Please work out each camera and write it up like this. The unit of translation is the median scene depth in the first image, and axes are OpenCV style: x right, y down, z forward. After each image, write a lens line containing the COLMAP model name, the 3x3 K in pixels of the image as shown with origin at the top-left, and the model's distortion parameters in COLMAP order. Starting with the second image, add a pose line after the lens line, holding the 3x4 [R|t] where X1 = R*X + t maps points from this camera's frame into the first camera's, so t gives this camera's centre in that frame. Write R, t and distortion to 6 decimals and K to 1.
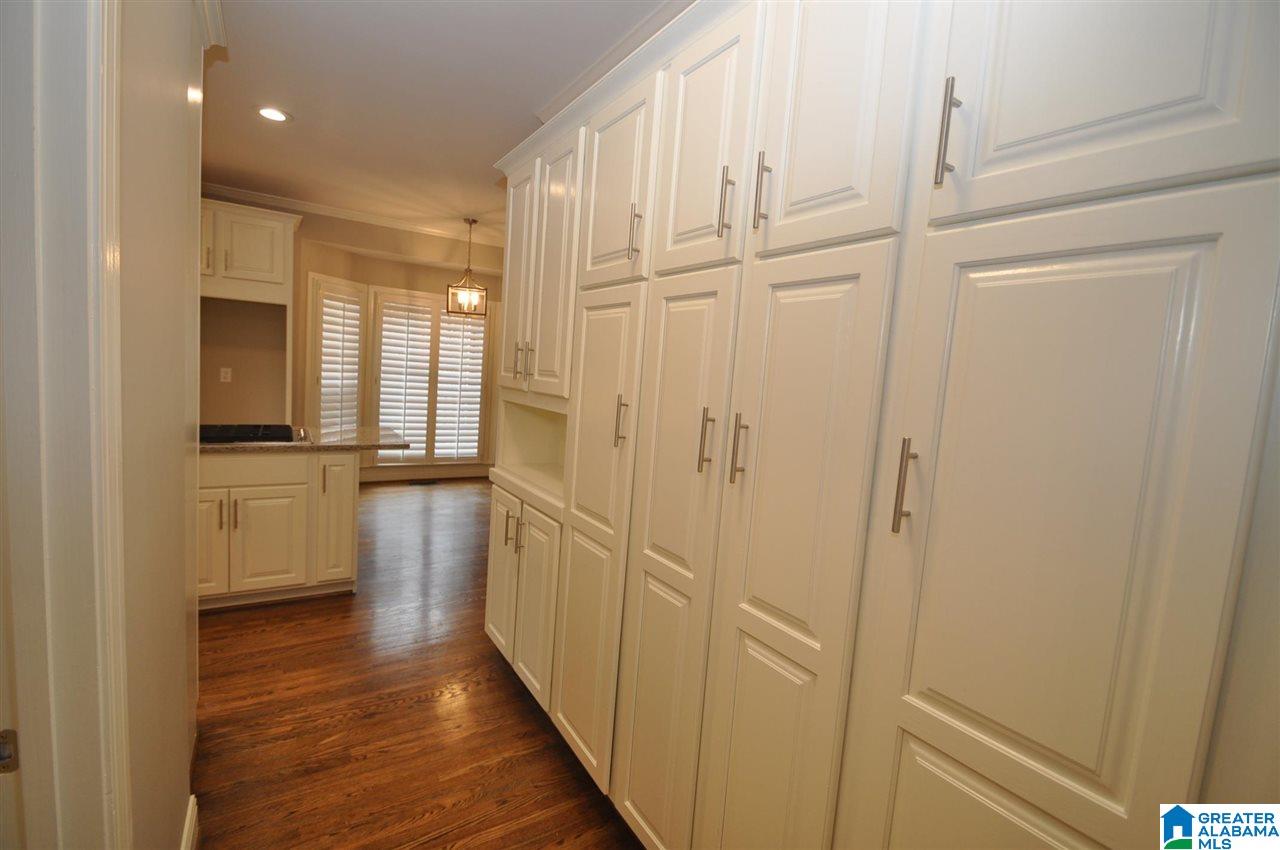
lens RADIAL K [[558.3, 0, 638.7], [0, 558.3, 421.5], [0, 0, 1]] dist [0.007764, -0.006391]
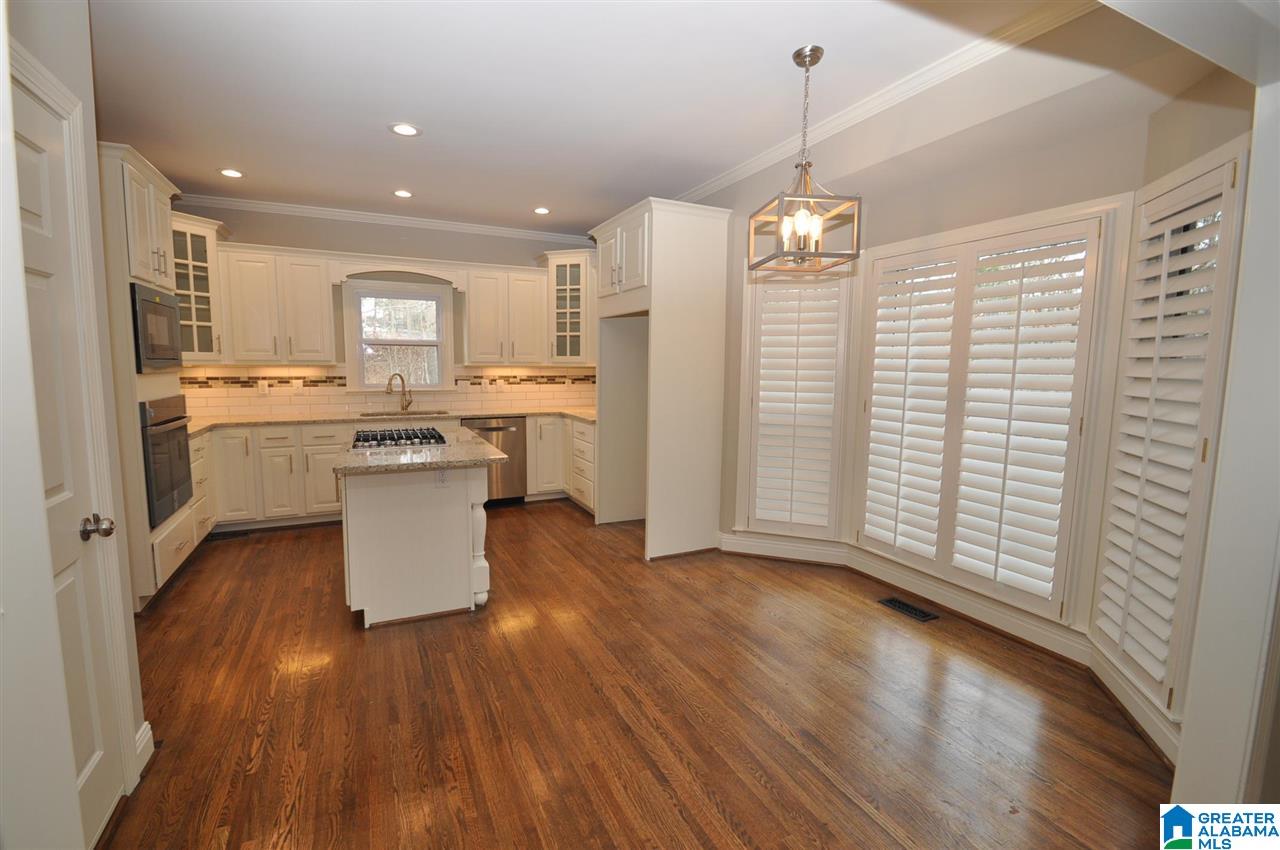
lens RADIAL K [[558.3, 0, 641.7], [0, 558.3, 422.0], [0, 0, 1]] dist [0.007764, -0.006391]
pose [[-0.124899, 0.031660, -0.991664, 0.164463], [-0.110387, 0.992842, 0.045600, -0.060857], [0.986010, 0.115163, -0.120510, 0.892729]]
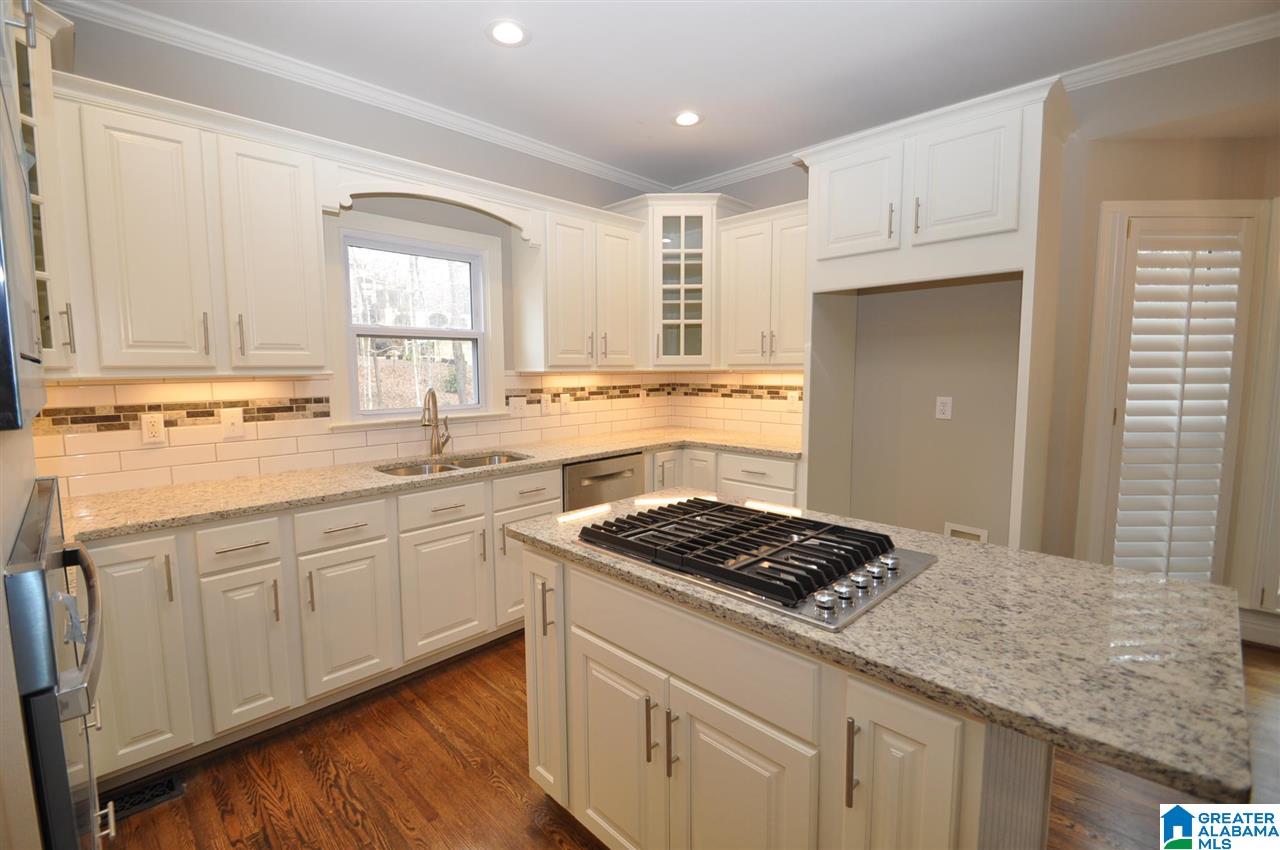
lens RADIAL K [[558.3, 0, 641.9], [0, 558.3, 421.5], [0, 0, 1]] dist [0.007764, -0.006391]
pose [[0.217671, 0.020247, -0.975812, -0.167752], [-0.069449, 0.997572, 0.005207, -0.040195], [0.973548, 0.066636, 0.218548, 0.453320]]
